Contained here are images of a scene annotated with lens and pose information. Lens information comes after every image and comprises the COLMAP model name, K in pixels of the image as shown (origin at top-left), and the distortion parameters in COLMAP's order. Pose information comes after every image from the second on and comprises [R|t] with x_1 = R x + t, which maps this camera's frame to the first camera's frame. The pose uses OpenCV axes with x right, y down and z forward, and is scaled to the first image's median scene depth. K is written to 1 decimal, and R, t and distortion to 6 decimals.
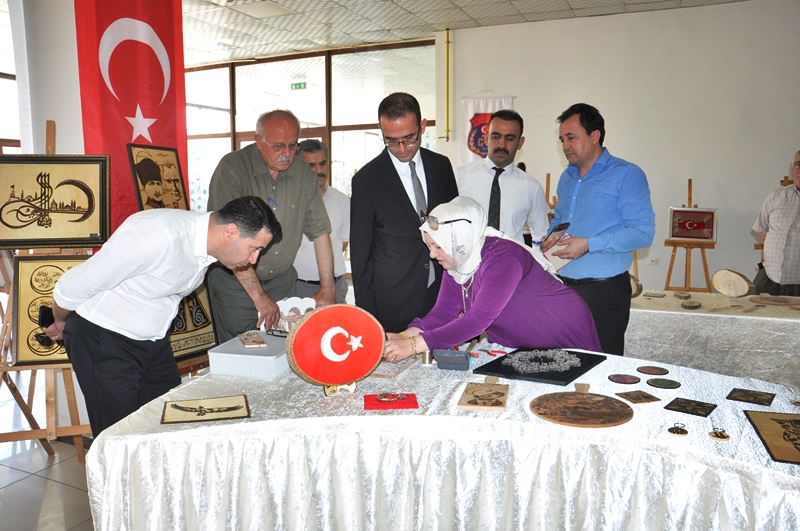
lens RADIAL K [[642.5, 0, 400.7], [0, 642.5, 271.7], [0, 0, 1]] dist [-0.134569, 0.100059]
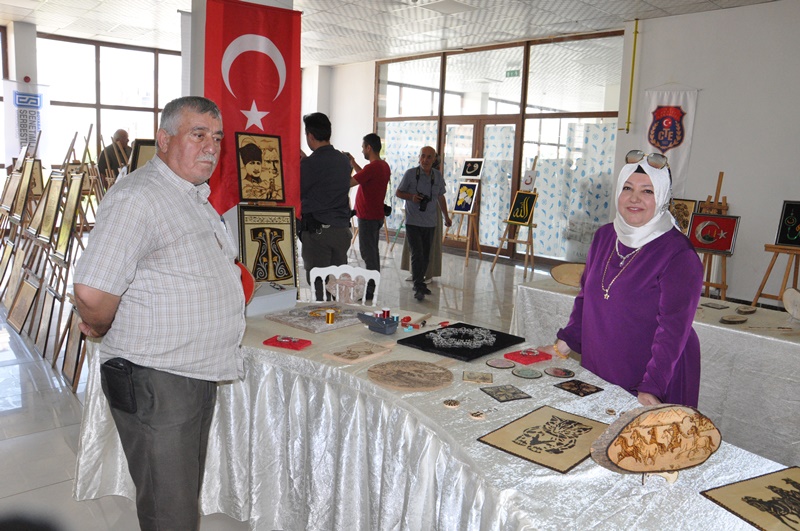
lens RADIAL K [[625.3, 0, 400.0], [0, 625.3, 265.5], [0, 0, 1]] dist [-0.124104, 0.094471]
pose [[0.916572, 0.111580, -0.383987, 0.141283], [-0.101757, 0.993751, 0.045873, -0.007345], [0.386706, -0.002972, 0.922198, -0.019612]]
